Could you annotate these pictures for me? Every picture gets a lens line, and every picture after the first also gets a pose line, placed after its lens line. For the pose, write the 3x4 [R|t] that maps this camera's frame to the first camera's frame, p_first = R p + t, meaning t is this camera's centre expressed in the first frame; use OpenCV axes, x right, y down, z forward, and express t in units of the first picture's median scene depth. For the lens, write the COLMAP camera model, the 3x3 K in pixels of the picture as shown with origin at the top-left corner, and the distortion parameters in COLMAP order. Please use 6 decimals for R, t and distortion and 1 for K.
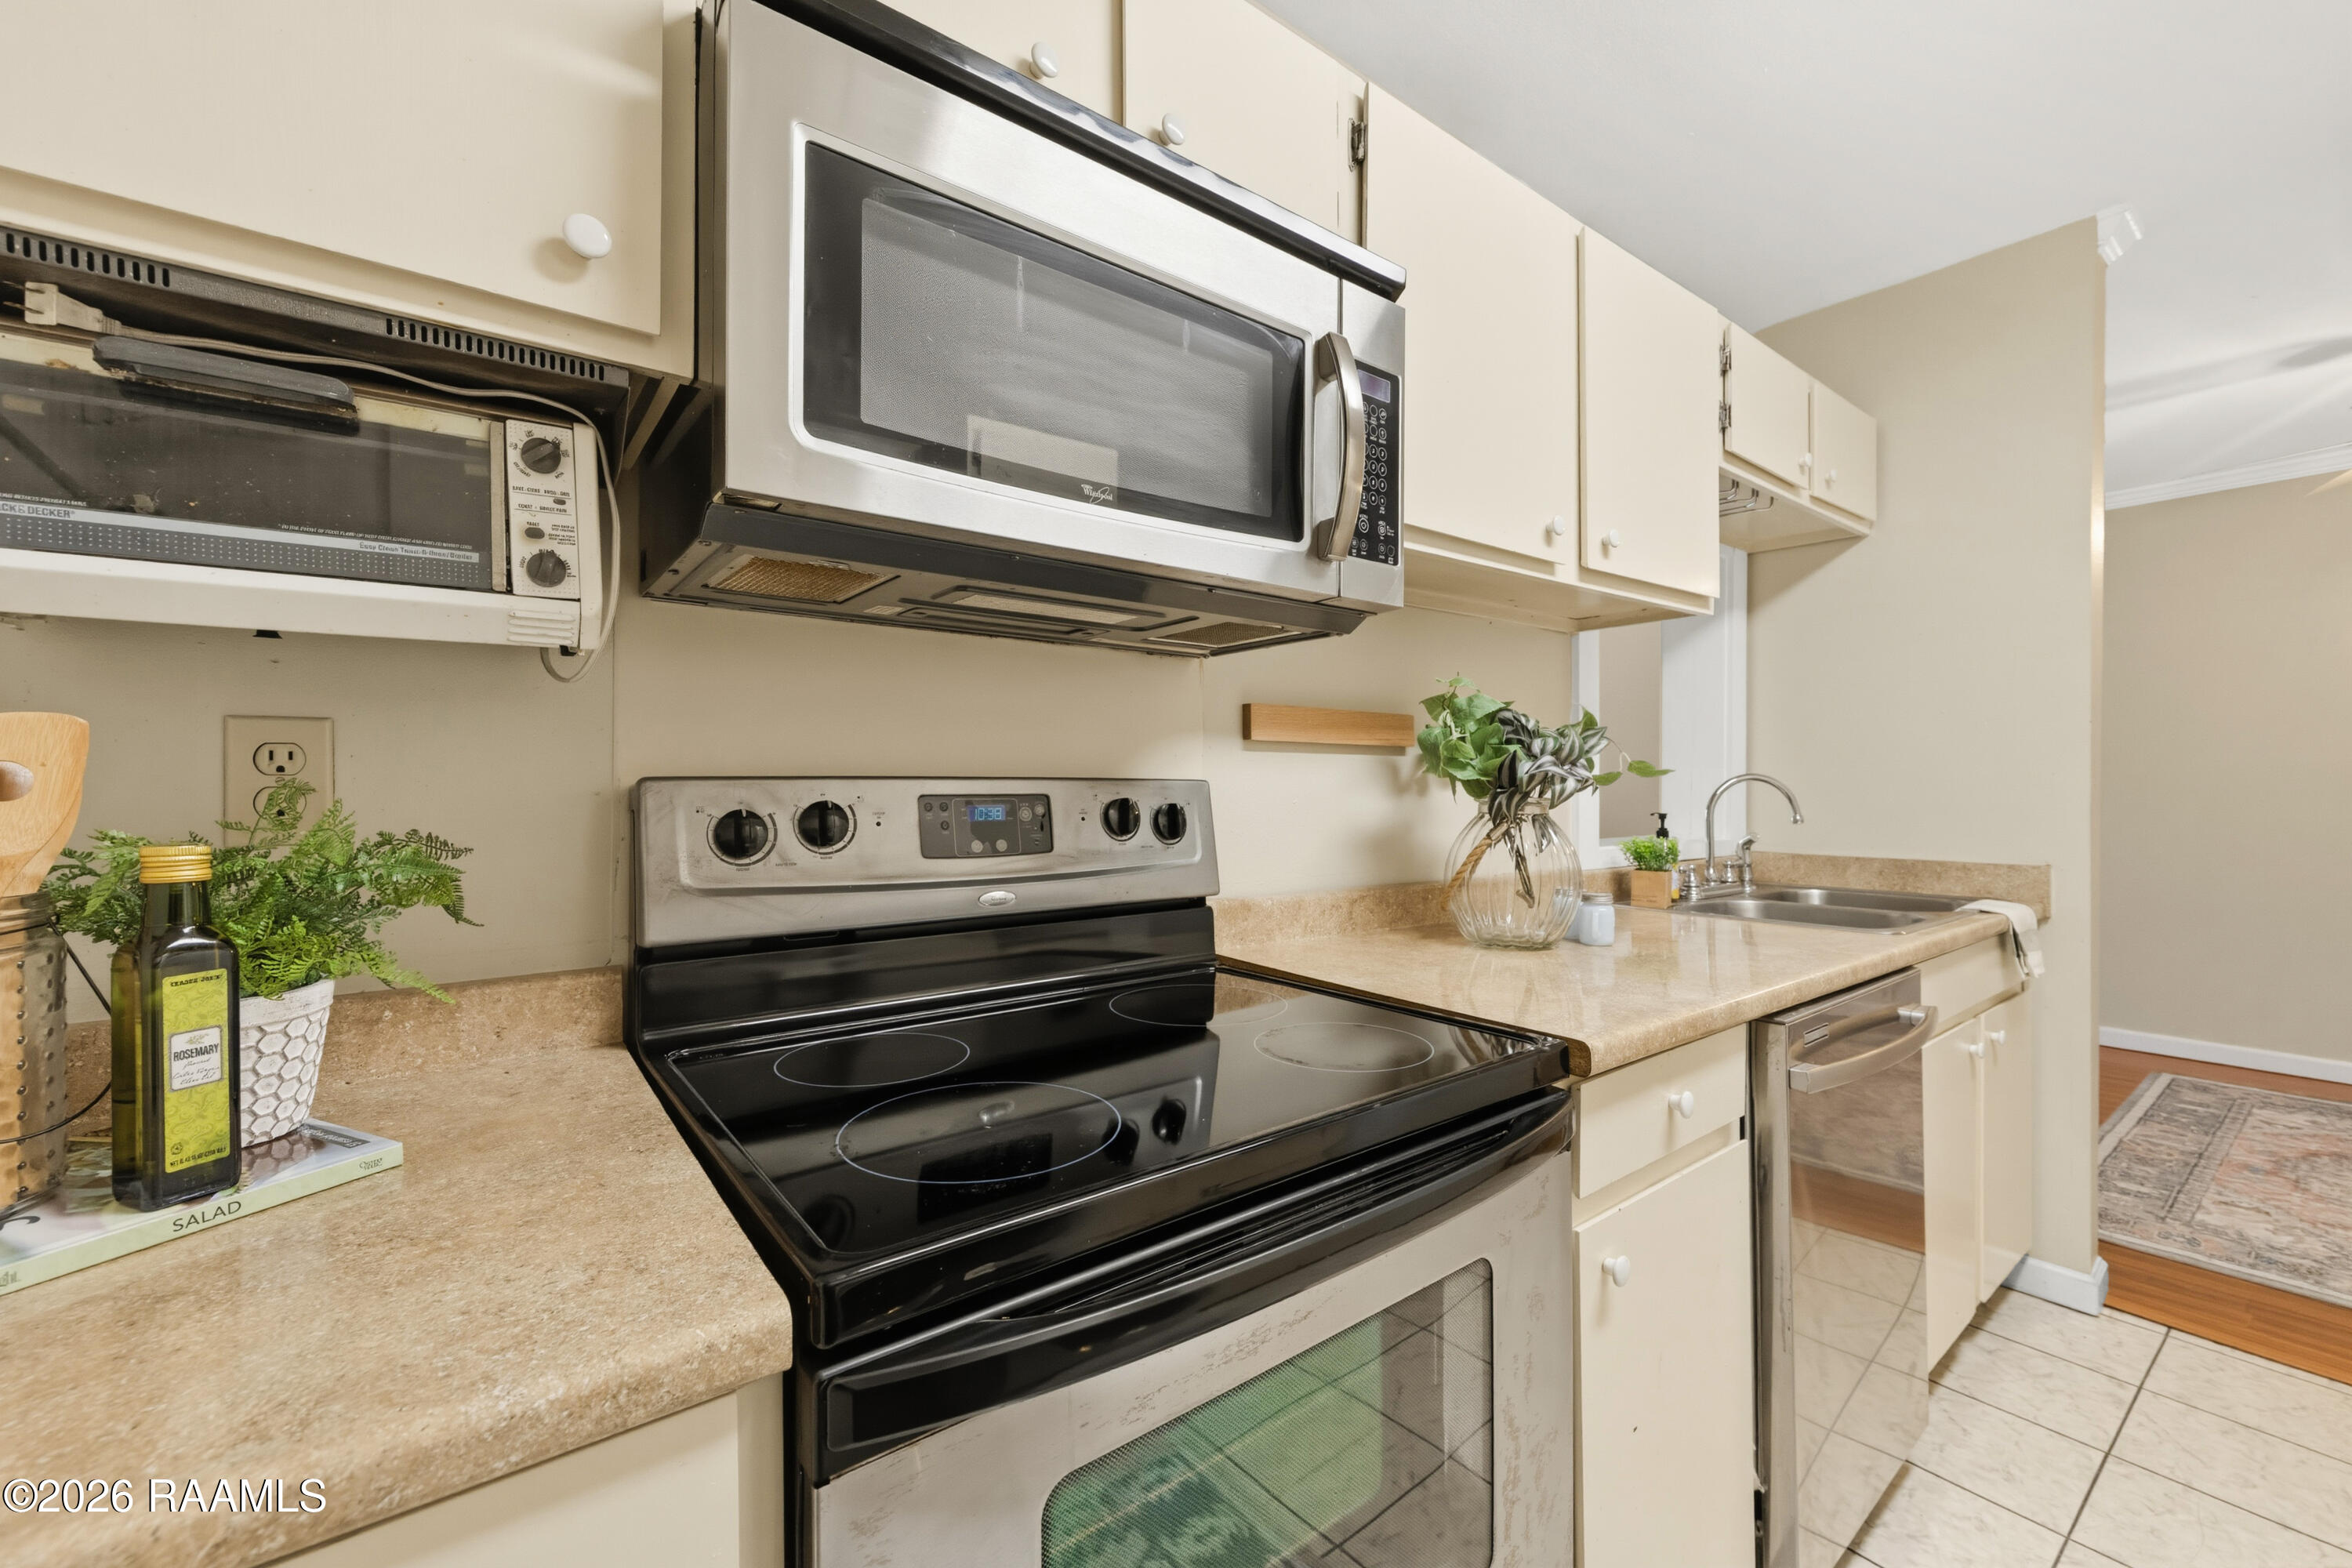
lens RADIAL K [[947.2, 0, 1187.4], [0, 947.2, 798.9], [0, 0, 1]] dist [0.007727, -0.000141]
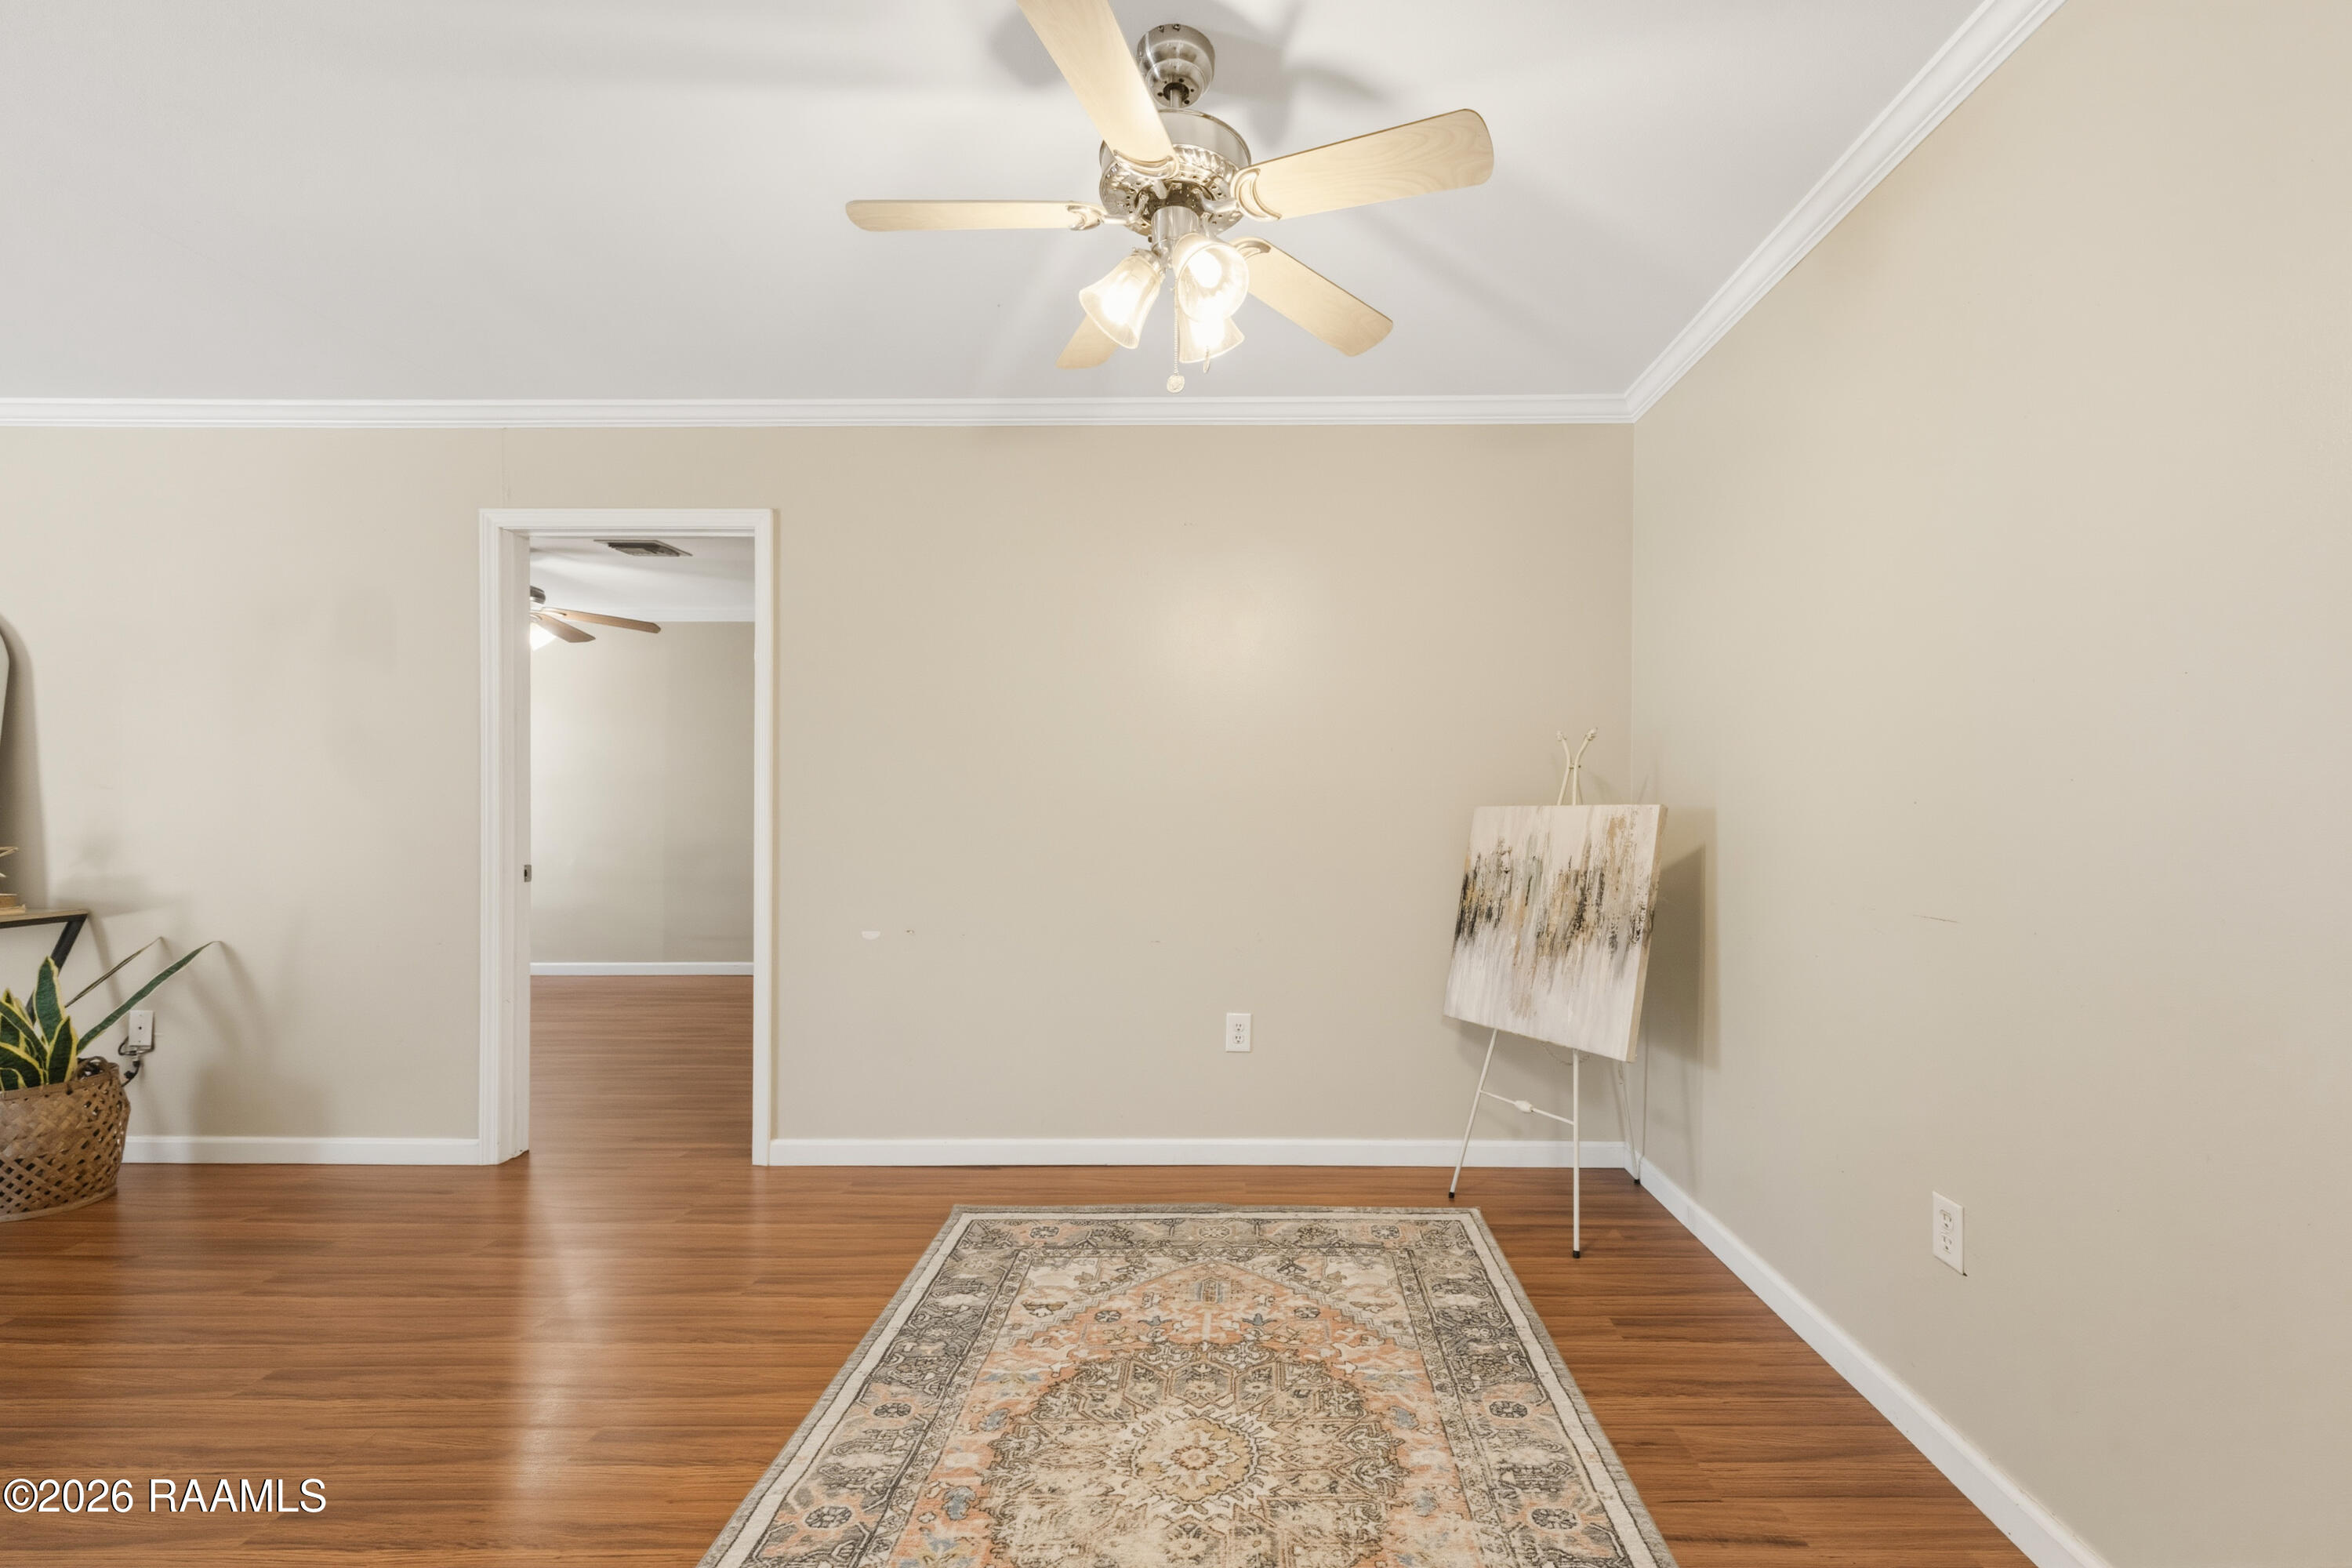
lens RADIAL K [[960.9, 0, 1242.6], [0, 960.9, 801.3], [0, 0, 1]] dist [0.000489, -0.000097]
pose [[0.617768, 0.004439, 0.786348, 0.778509], [0.011371, 0.999829, -0.014577, -0.006180], [-0.786278, 0.017947, 0.617612, 0.520300]]
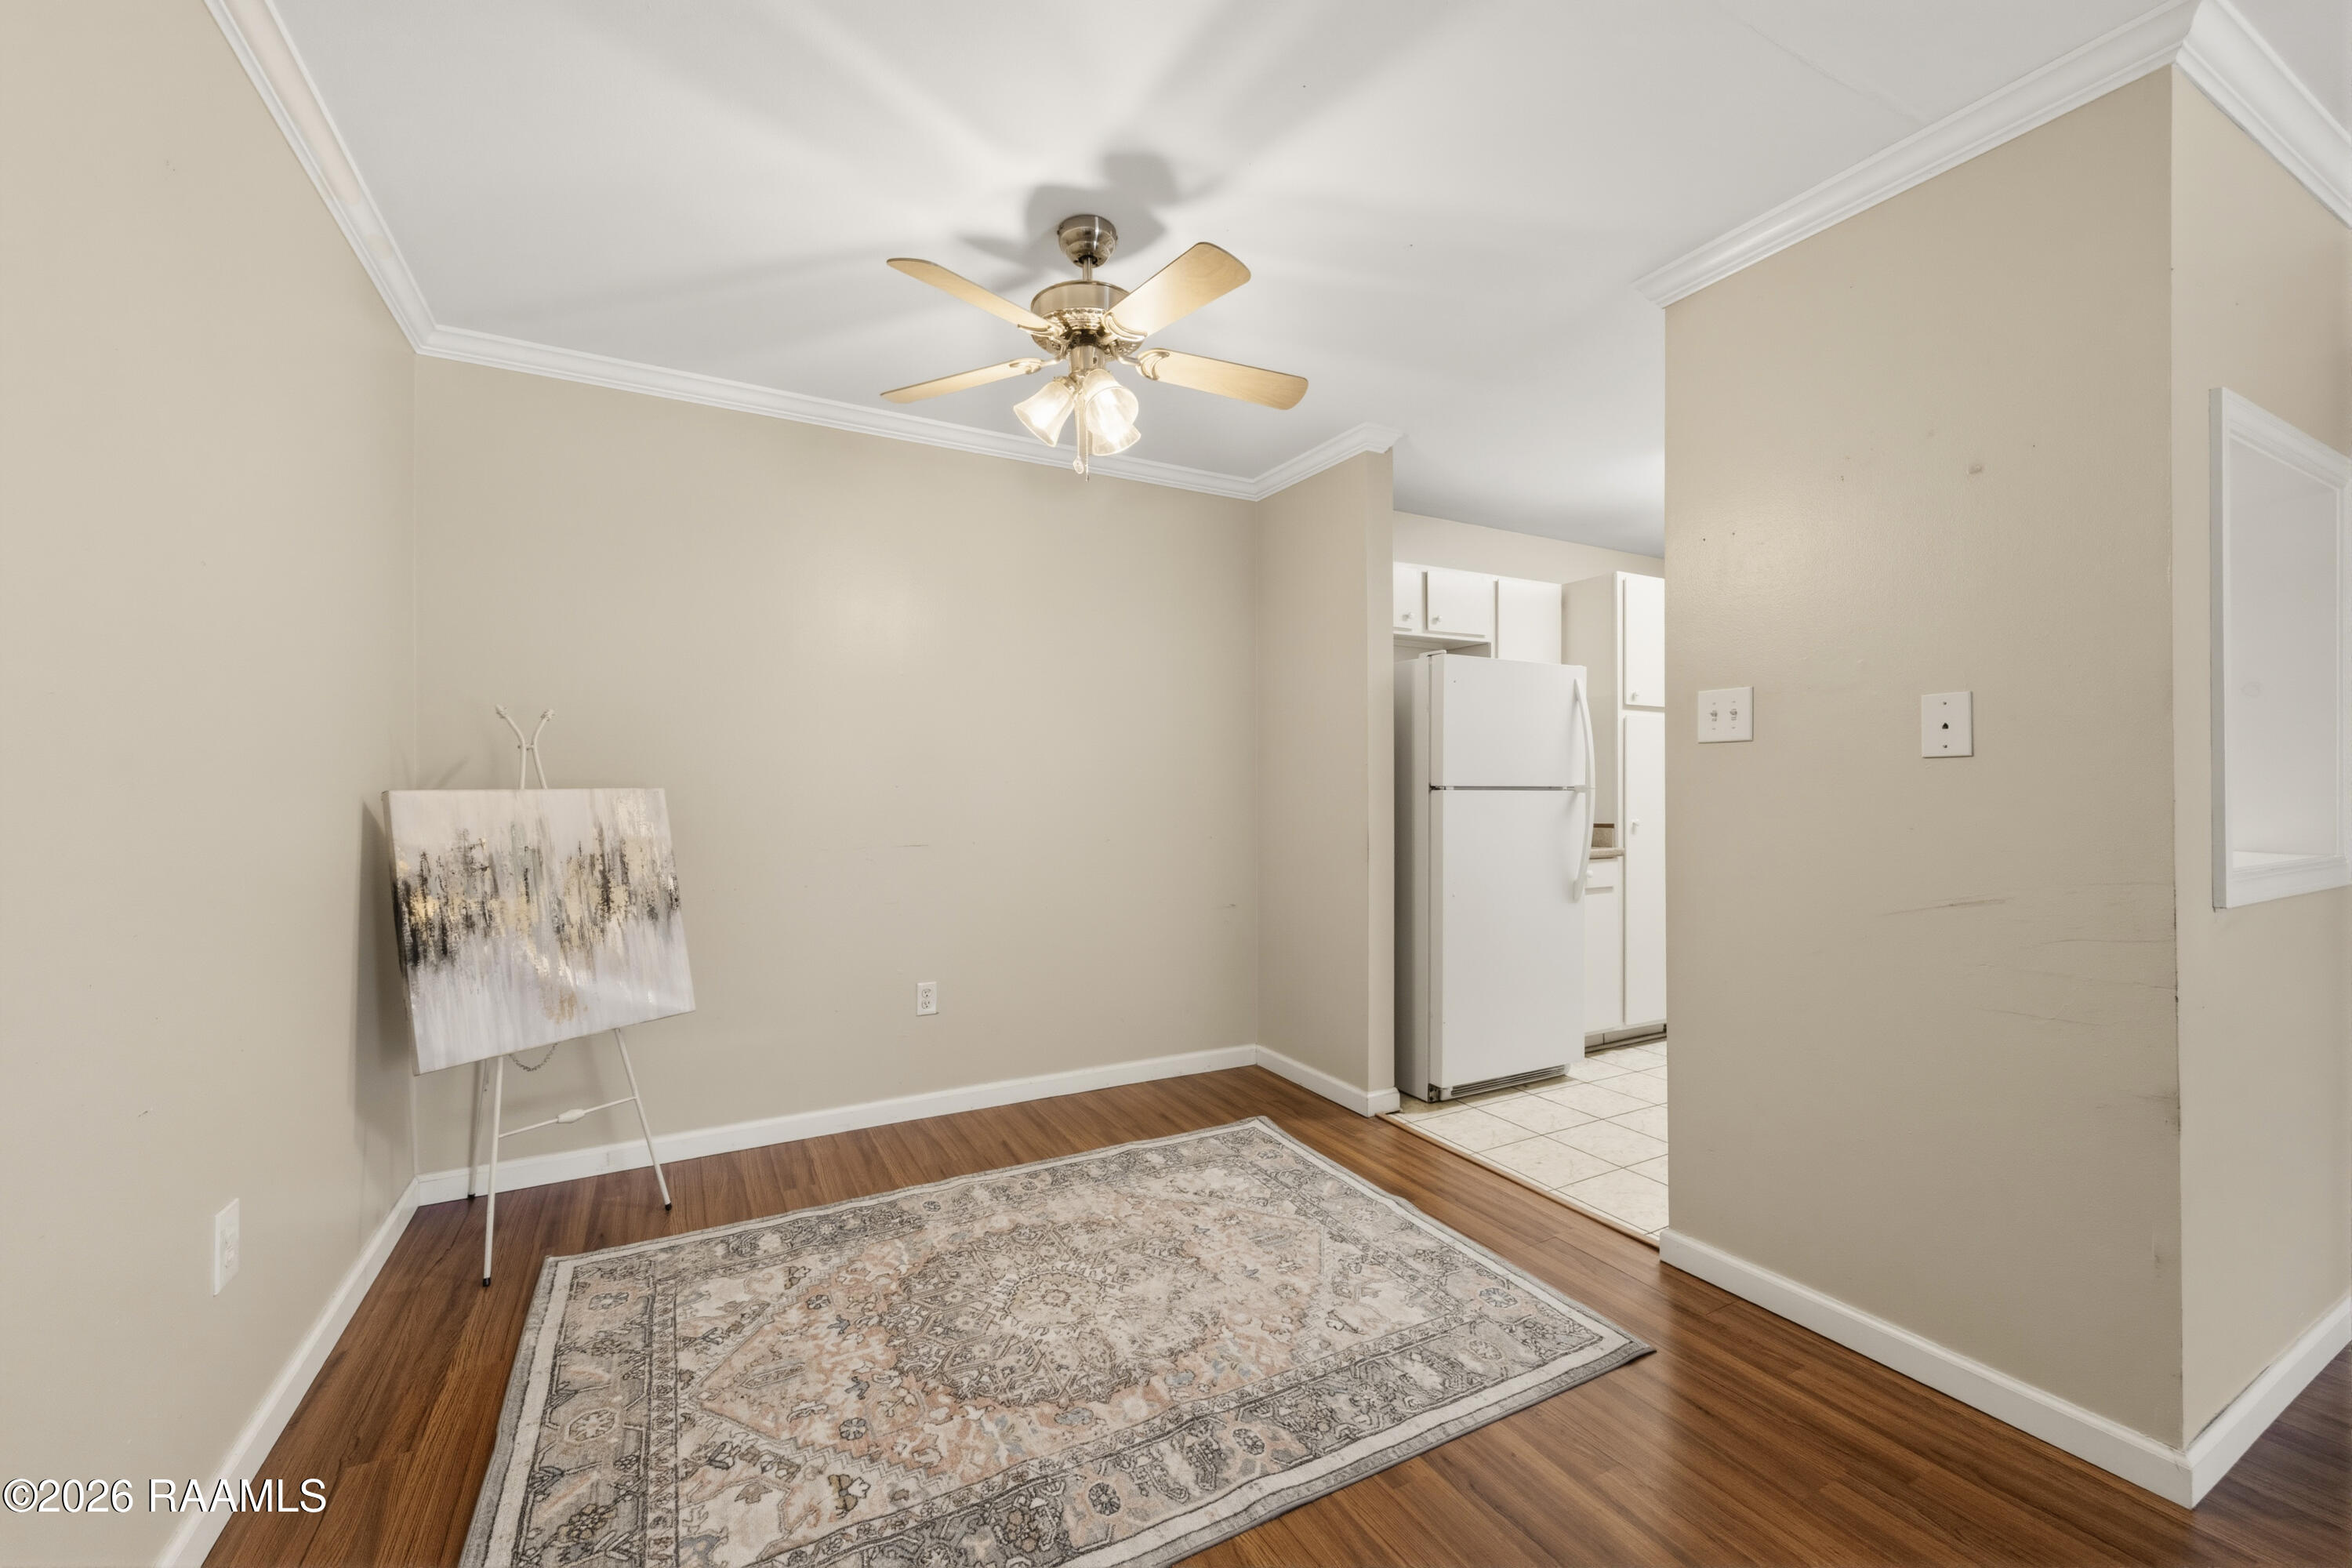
lens RADIAL K [[930.4, 0, 1176.0], [0, 930.4, 784.0], [0, 0, 1]] dist [0.007464, -0.000268]
pose [[-0.986846, 0.000517, 0.161663, 1.012889], [0.002475, 0.999926, 0.011909, -0.025225], [-0.161645, 0.012152, -0.986774, 1.615326]]
